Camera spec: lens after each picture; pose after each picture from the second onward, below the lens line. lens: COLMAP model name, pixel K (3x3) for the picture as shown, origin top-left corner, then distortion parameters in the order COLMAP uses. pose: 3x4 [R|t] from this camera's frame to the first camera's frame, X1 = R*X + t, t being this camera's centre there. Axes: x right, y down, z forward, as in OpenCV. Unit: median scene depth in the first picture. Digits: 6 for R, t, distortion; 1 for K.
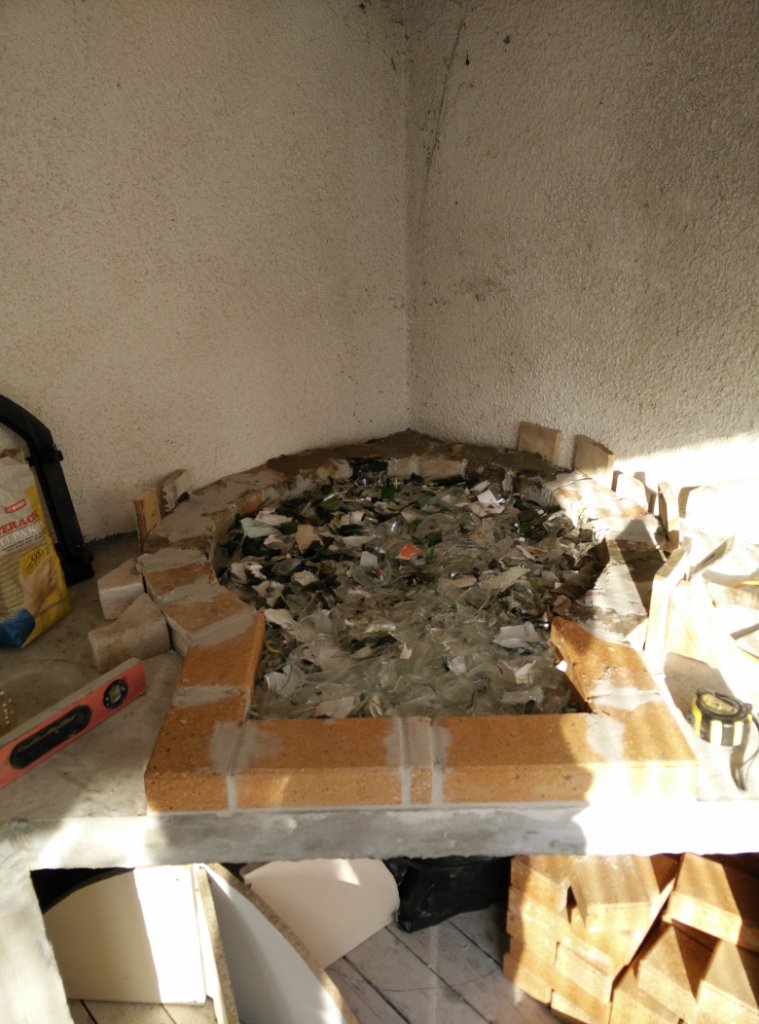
lens RADIAL K [[807.6, 0, 375.3], [0, 807.6, 509.2], [0, 0, 1]] dist [0.072232, -0.091105]
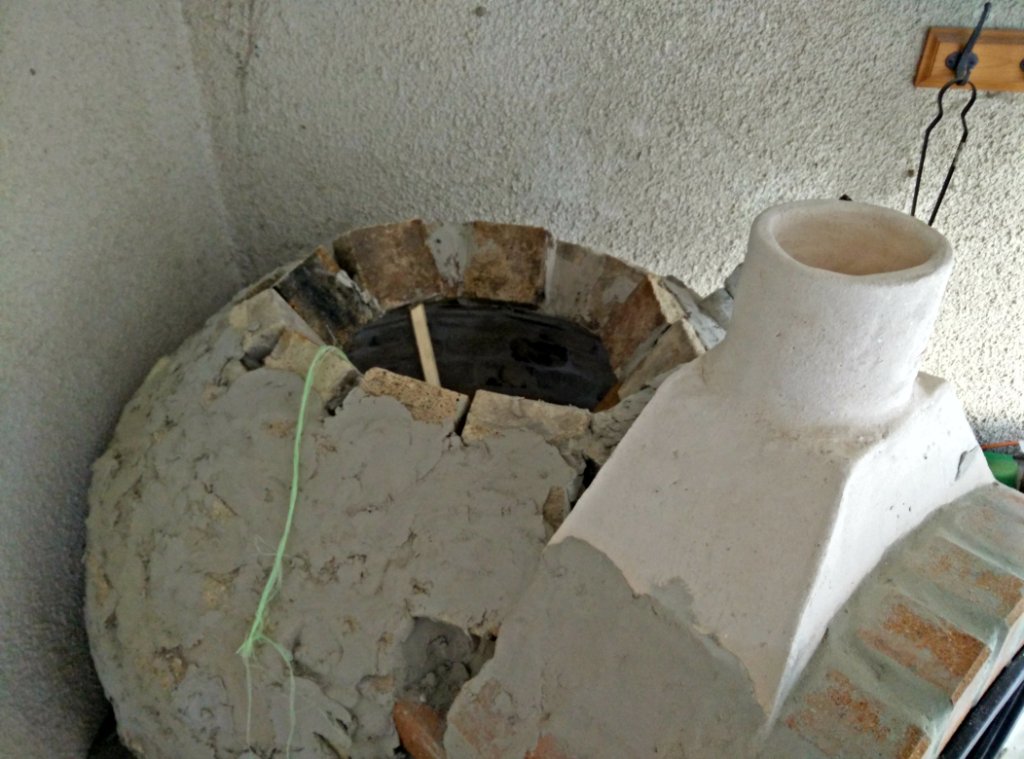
lens RADIAL K [[807.6, 0, 495.8], [0, 807.6, 372.6], [0, 0, 1]] dist [0.072232, -0.091105]
pose [[0.760295, -0.358254, 0.541854, -0.303298], [0.262008, 0.932429, 0.248854, -0.371489], [-0.594394, -0.047232, 0.802786, 0.349490]]
